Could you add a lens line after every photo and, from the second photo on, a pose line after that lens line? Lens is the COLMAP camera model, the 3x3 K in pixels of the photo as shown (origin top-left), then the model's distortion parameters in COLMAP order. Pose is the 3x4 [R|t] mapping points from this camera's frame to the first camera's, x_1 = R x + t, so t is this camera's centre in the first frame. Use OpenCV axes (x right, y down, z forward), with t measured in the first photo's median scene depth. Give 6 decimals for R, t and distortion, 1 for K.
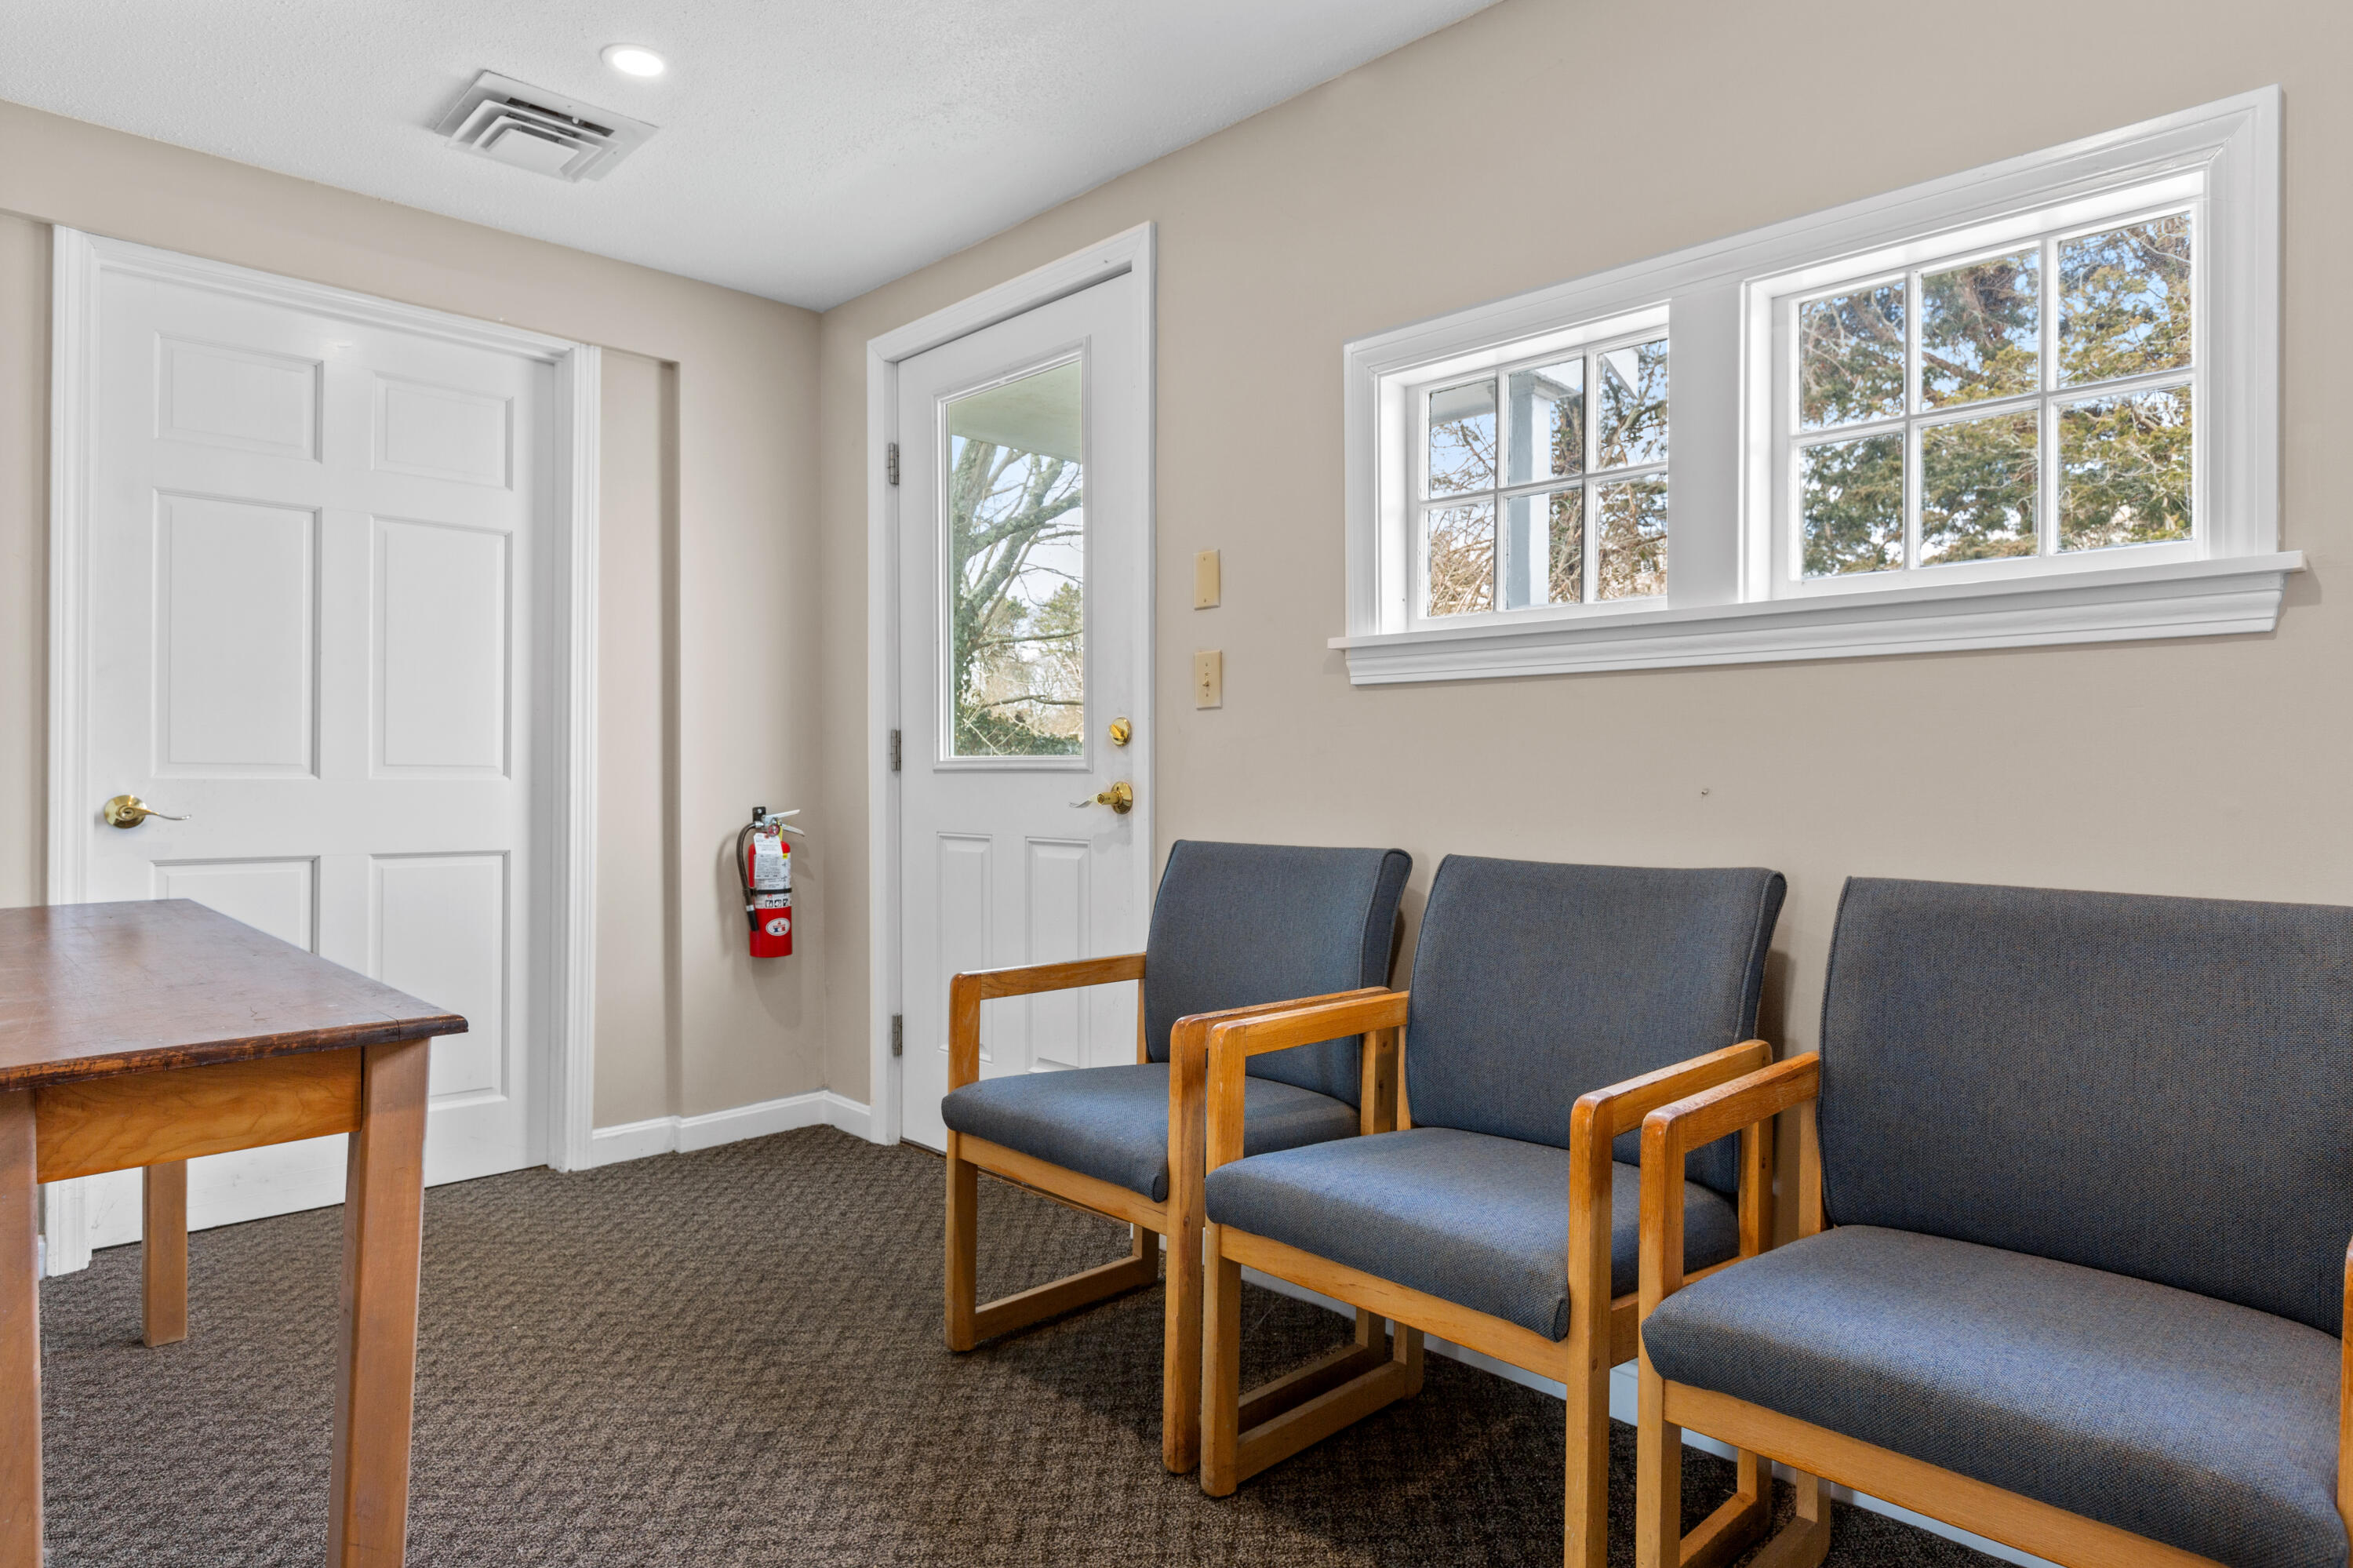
lens RADIAL K [[1326.3, 0, 1183.6], [0, 1326.3, 778.4], [0, 0, 1]] dist [-0.000457, -0.006591]
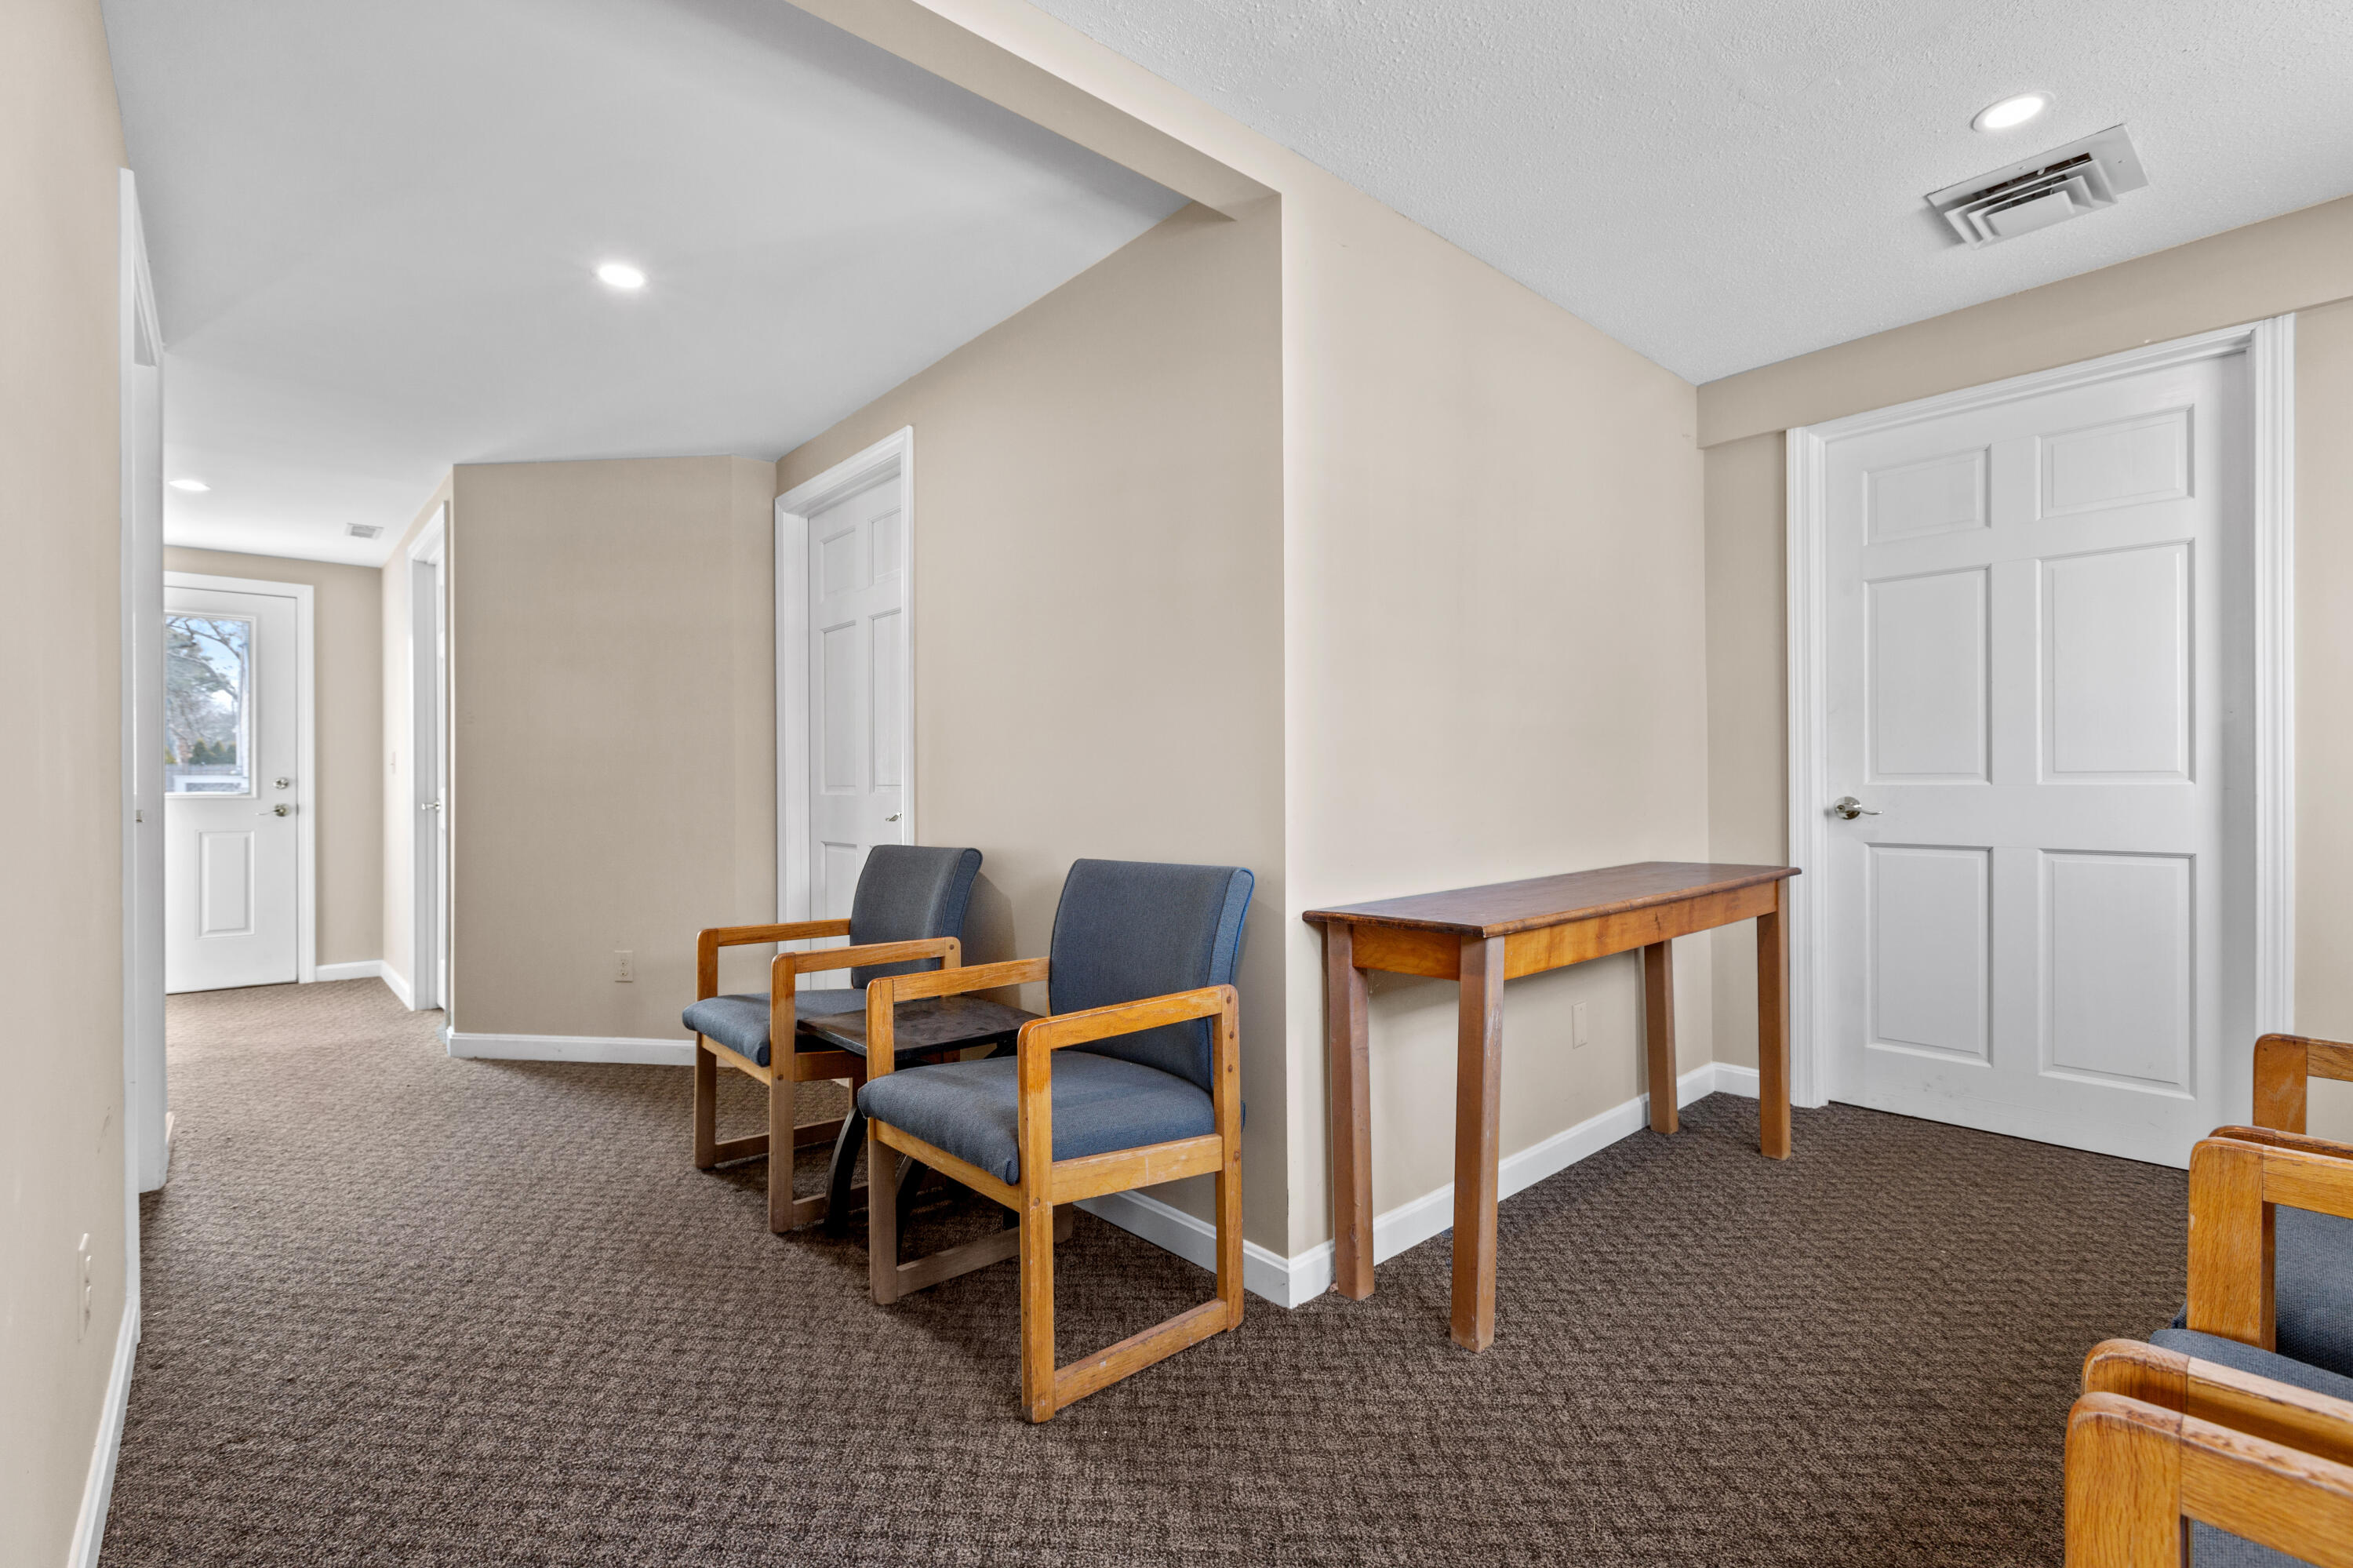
lens RADIAL K [[1066.5, 0, 1160.8], [0, 1066.5, 785.0], [0, 0, 1]] dist [0.001755, -0.000422]
pose [[-0.062529, -0.001097, -0.998043, 0.456826], [0.009393, 0.999954, -0.001687, -0.005582], [0.997999, -0.009480, -0.062516, 0.344357]]
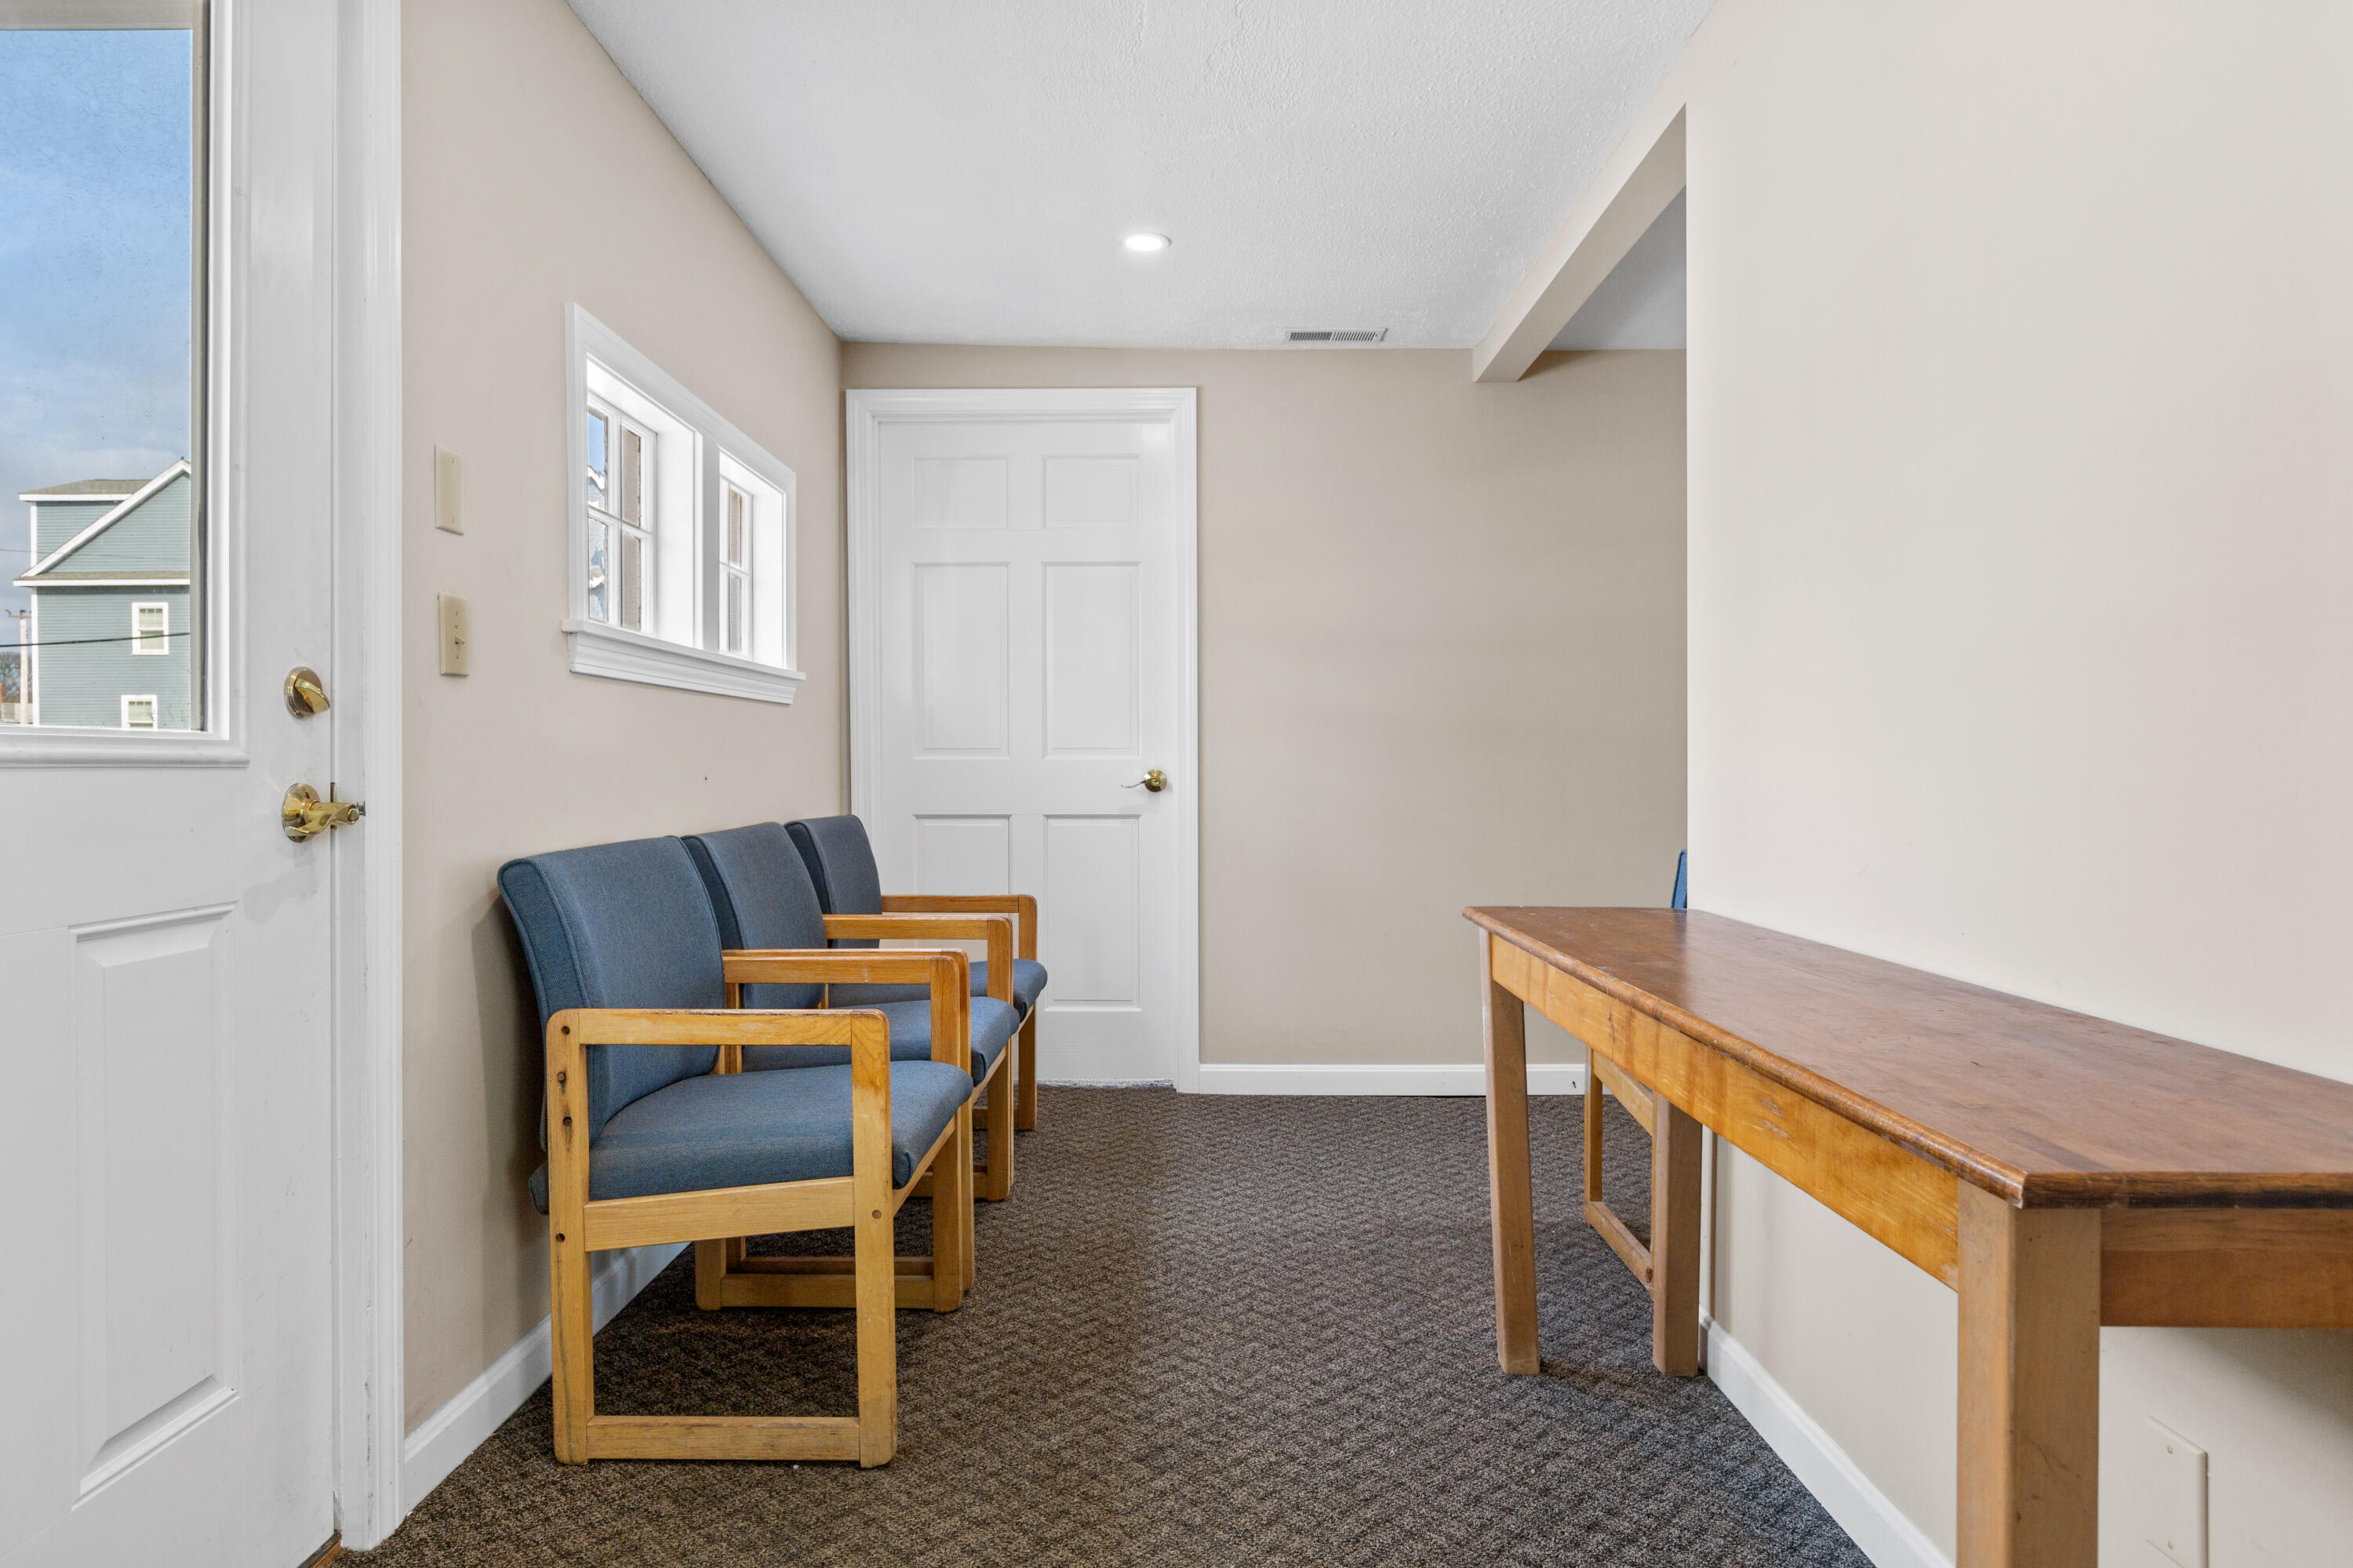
lens RADIAL K [[1326.3, 0, 1144.9], [0, 1326.3, 765.1], [0, 0, 1]] dist [-0.000457, -0.006591]
pose [[-0.685931, -0.005255, 0.727648, -0.794579], [-0.003815, 0.999986, 0.003625, -0.006595], [-0.727656, -0.000290, -0.685942, 1.302725]]
